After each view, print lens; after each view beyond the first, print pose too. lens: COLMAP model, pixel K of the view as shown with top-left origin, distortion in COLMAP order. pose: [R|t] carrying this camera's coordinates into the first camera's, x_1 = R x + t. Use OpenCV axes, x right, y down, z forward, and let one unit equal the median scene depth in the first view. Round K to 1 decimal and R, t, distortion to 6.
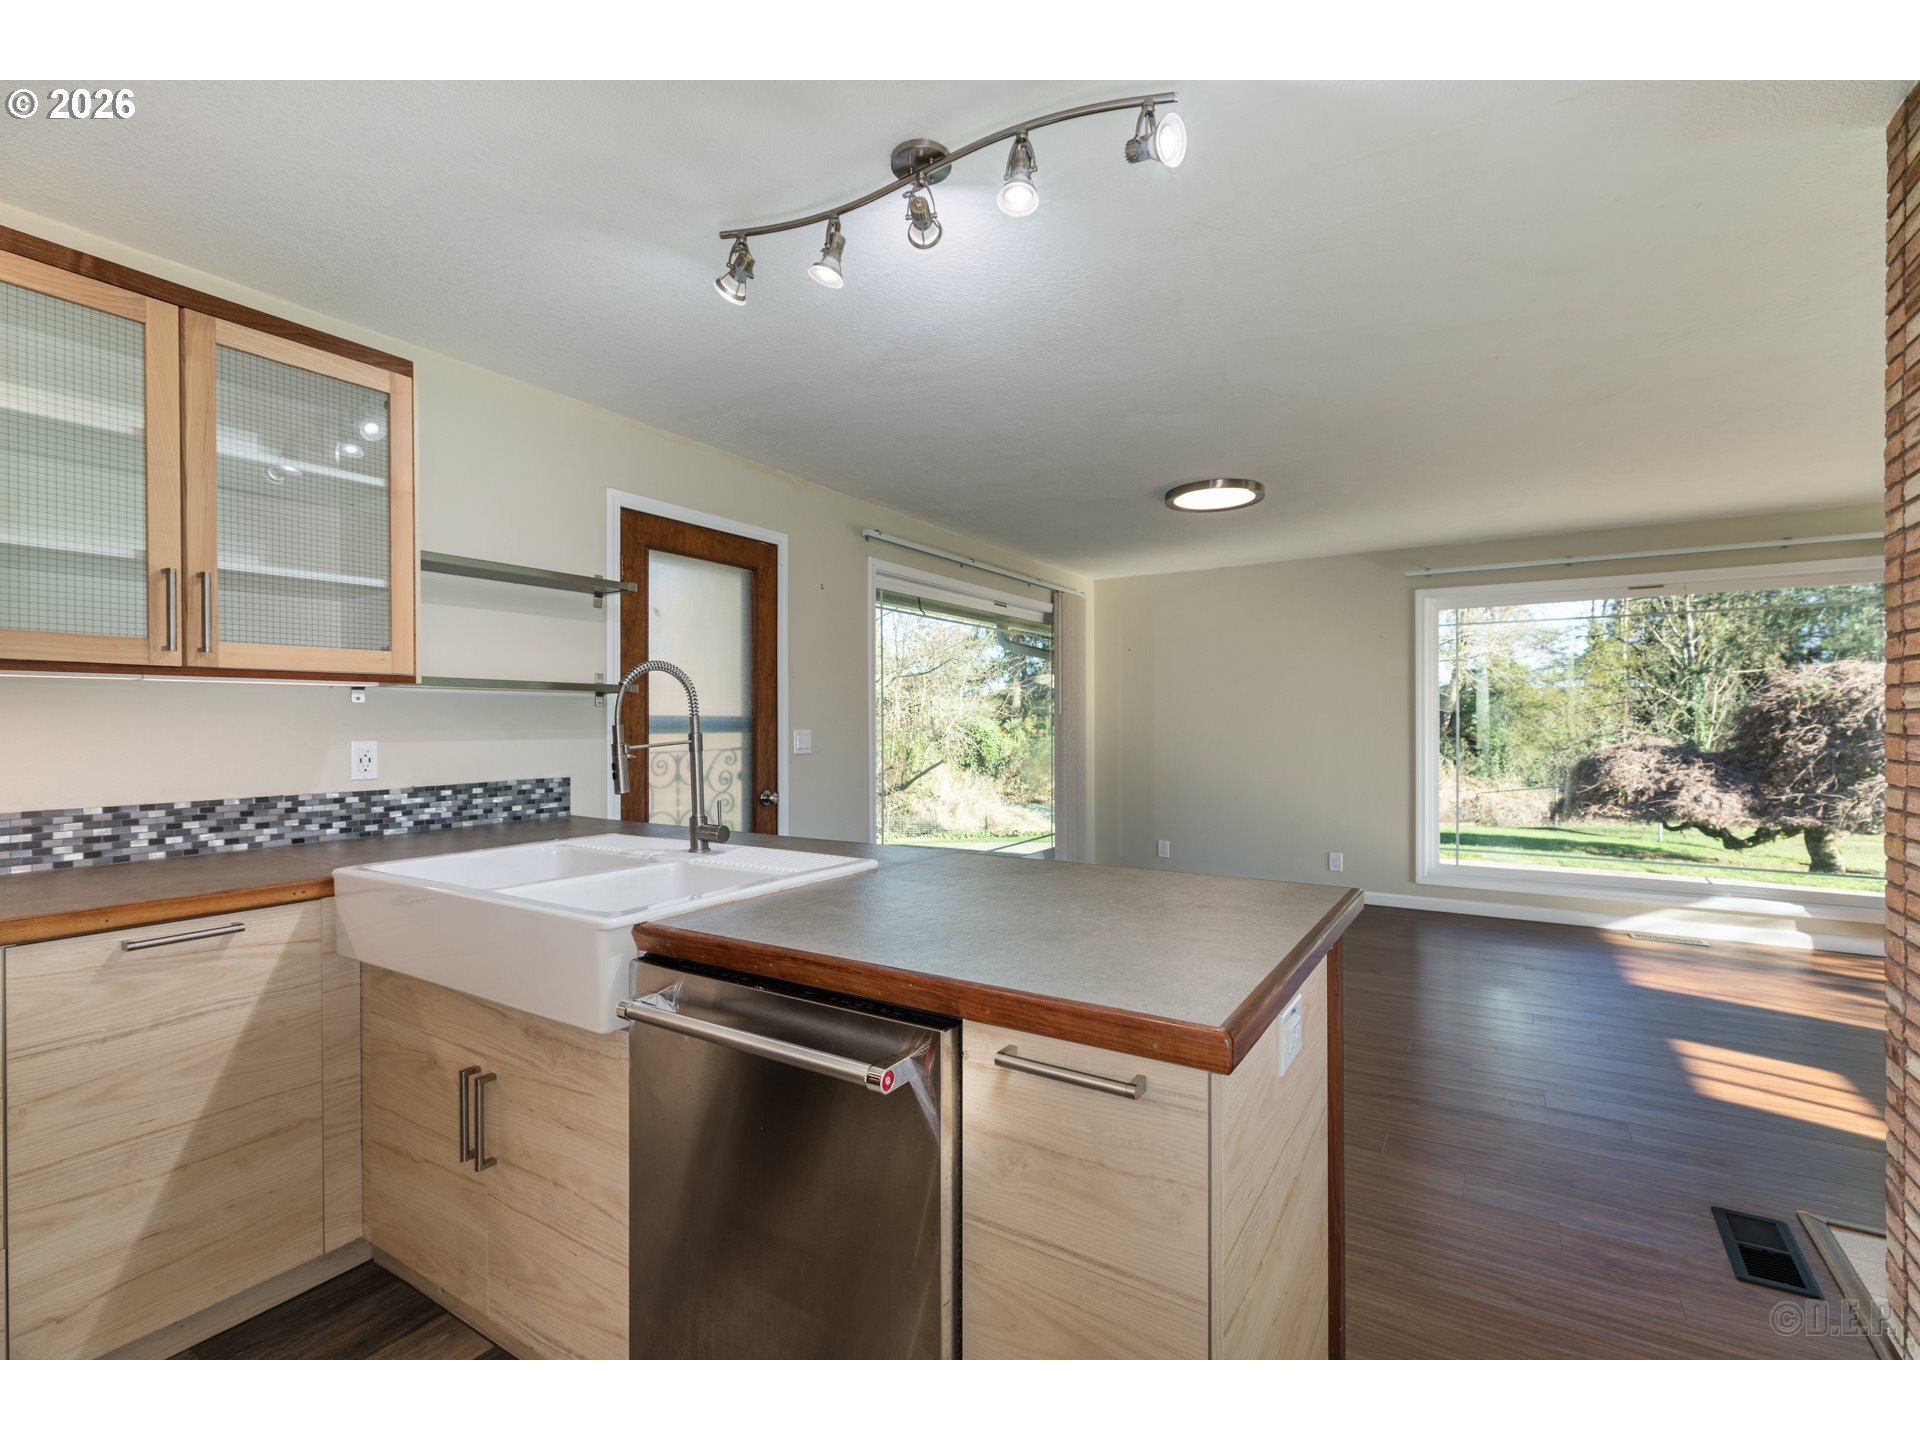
lens RADIAL K [[860.7, 0, 988.9], [0, 860.7, 726.1], [0, 0, 1]] dist [0.007710, 0.000233]
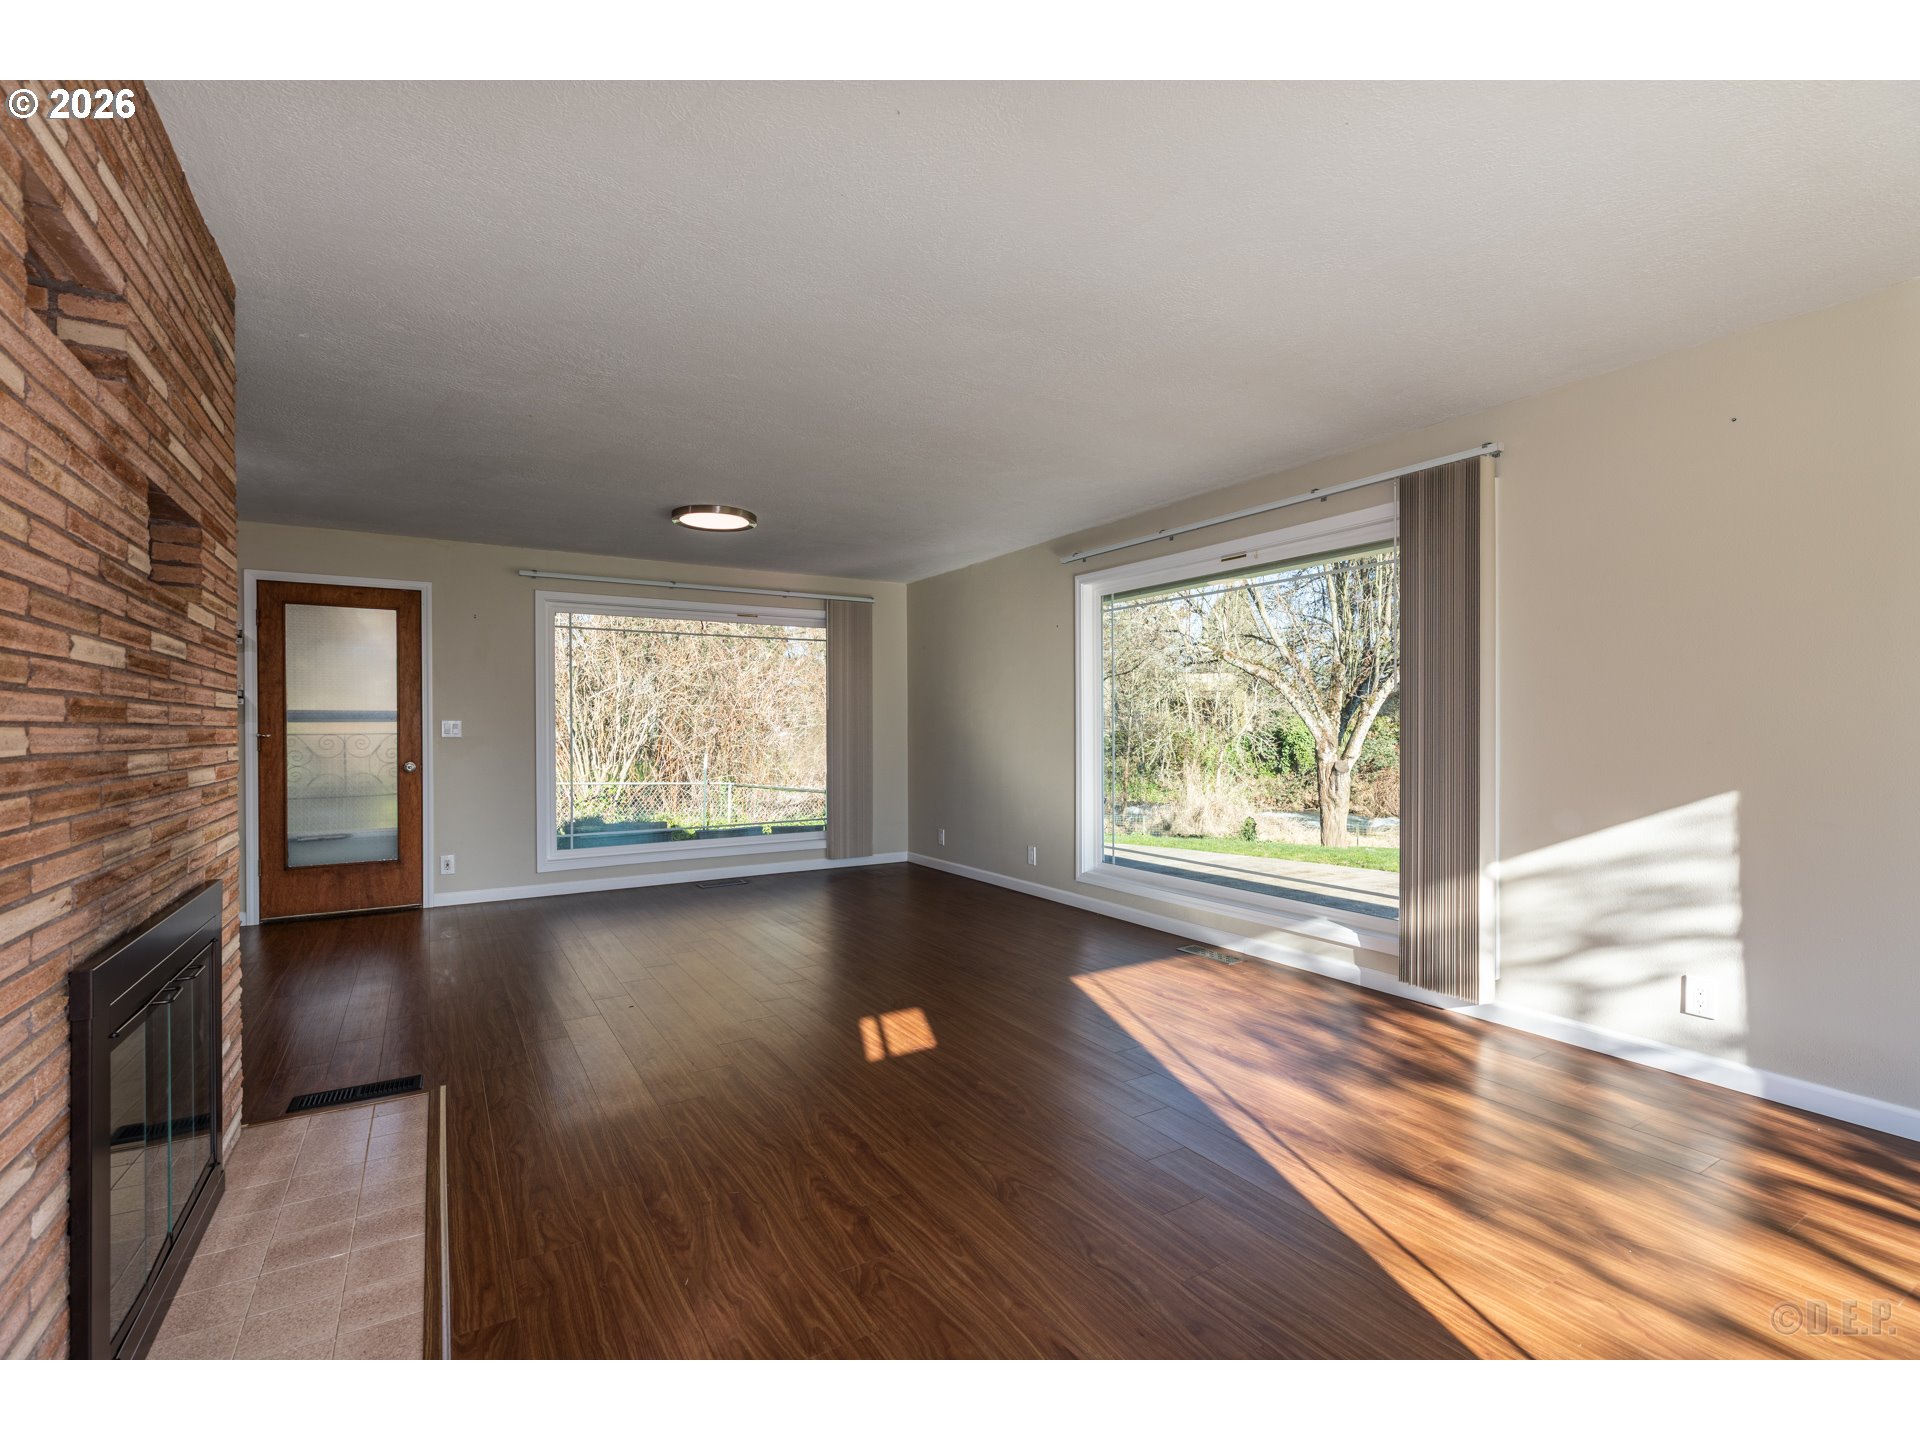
lens RADIAL K [[860.7, 0, 988.9], [0, 860.7, 726.1], [0, 0, 1]] dist [0.007710, 0.000233]
pose [[0.894299, -0.002564, -0.447463, 1.626970], [0.000571, 0.999989, -0.004588, 0.028061], [0.447470, 0.003848, 0.894291, 0.187394]]
